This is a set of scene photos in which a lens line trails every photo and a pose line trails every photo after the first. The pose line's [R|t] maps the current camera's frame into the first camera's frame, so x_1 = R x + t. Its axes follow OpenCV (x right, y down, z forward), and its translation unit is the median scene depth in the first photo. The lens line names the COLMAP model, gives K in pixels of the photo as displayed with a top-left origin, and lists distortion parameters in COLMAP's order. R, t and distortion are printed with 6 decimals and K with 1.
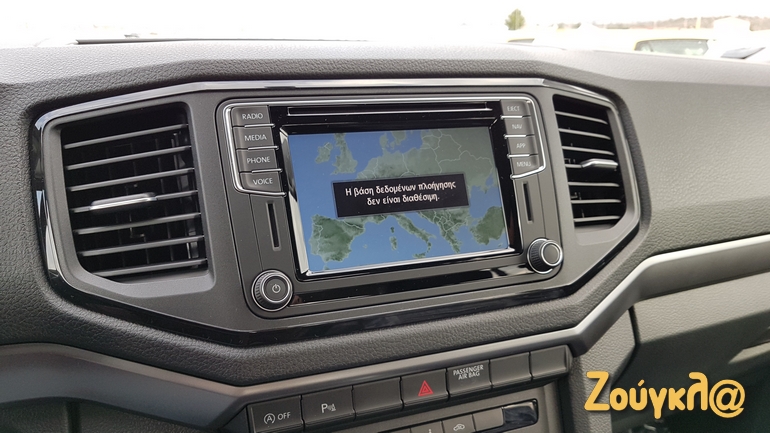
lens RADIAL K [[639.3, 0, 385.0], [0, 639.3, 216.5], [0, 0, 1]] dist [-0.004519, 0.000276]
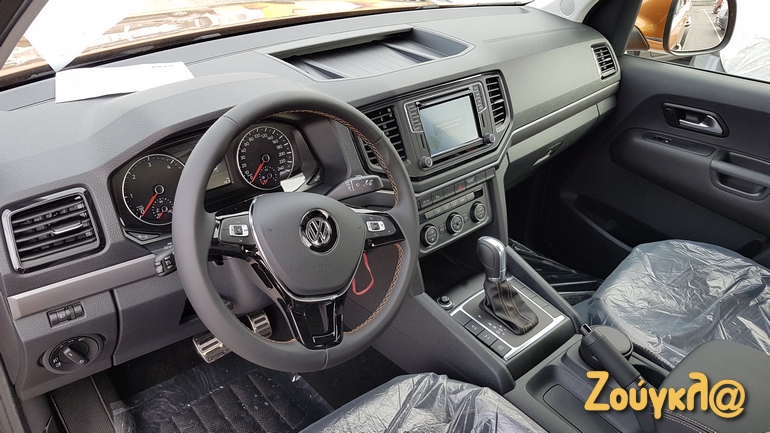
lens RADIAL K [[639.3, 0, 385.0], [0, 639.3, 216.5], [0, 0, 1]] dist [-0.004519, 0.000276]
pose [[0.926713, -0.167690, 0.336279, -1.193656], [0.080266, 0.962587, 0.258811, -0.375631], [-0.367098, -0.212852, 0.905502, -1.499916]]
